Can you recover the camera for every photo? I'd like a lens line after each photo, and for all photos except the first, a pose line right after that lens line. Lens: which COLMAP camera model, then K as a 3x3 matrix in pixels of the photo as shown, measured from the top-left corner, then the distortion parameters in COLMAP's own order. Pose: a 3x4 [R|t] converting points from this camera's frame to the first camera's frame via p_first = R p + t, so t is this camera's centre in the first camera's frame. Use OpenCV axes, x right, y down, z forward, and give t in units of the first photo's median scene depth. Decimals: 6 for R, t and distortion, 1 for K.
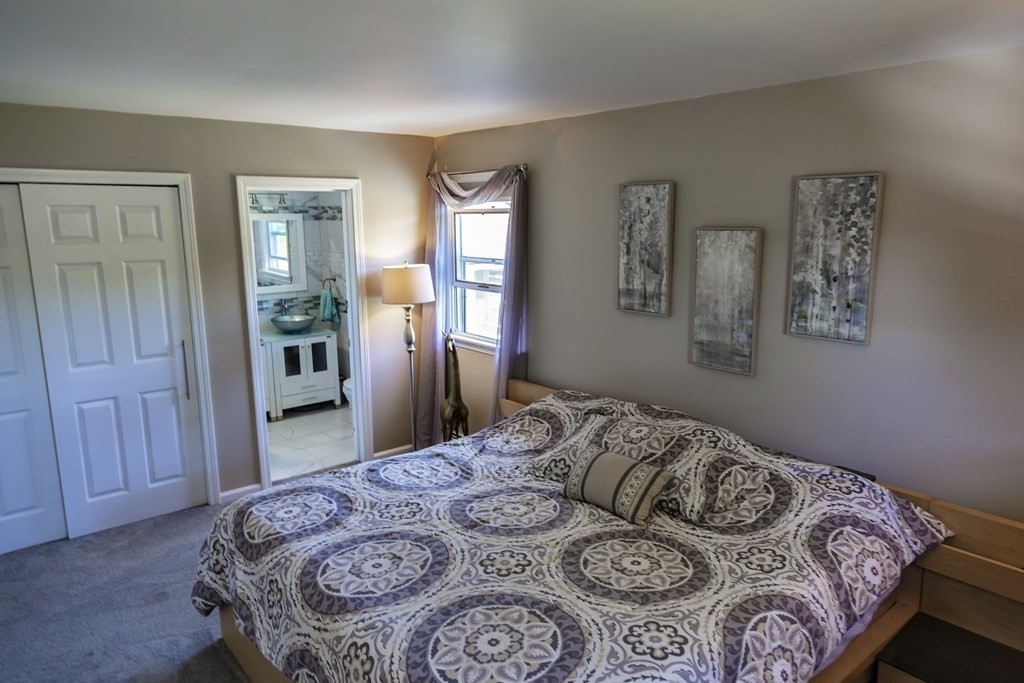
lens RADIAL K [[681.0, 0, 518.2], [0, 681.0, 344.3], [0, 0, 1]] dist [0.010960, 0.000222]
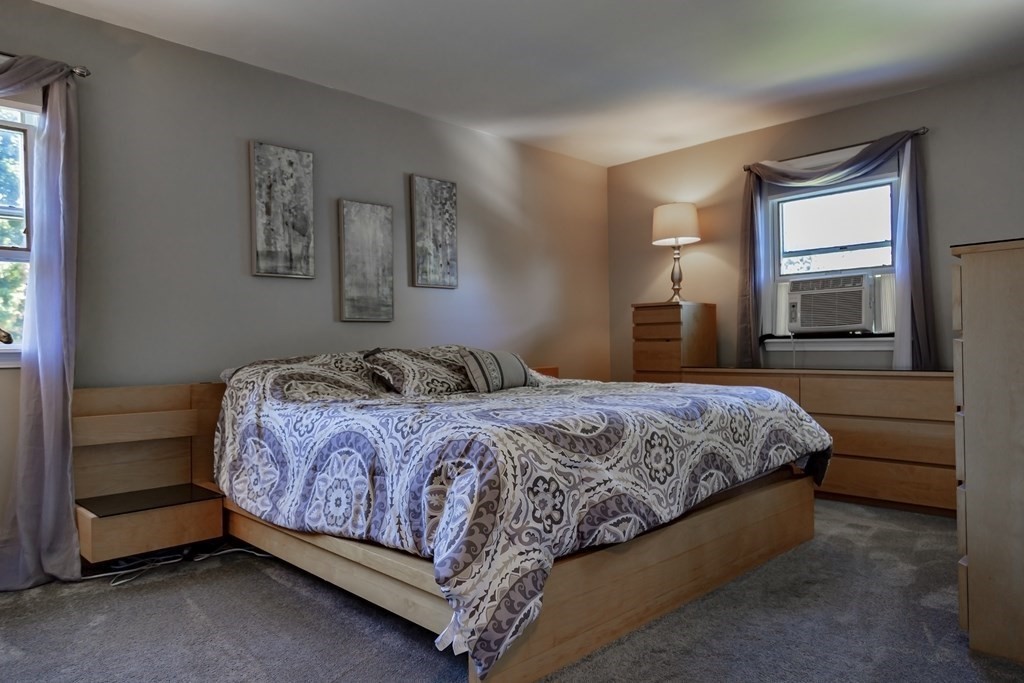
lens RADIAL K [[681.0, 0, 518.2], [0, 681.0, 344.3], [0, 0, 1]] dist [0.010960, 0.000222]
pose [[-0.085933, 0.005811, 0.996284, -0.912410], [0.203810, 0.978939, 0.011870, 0.117395], [-0.975232, 0.204072, -0.085308, 0.869512]]
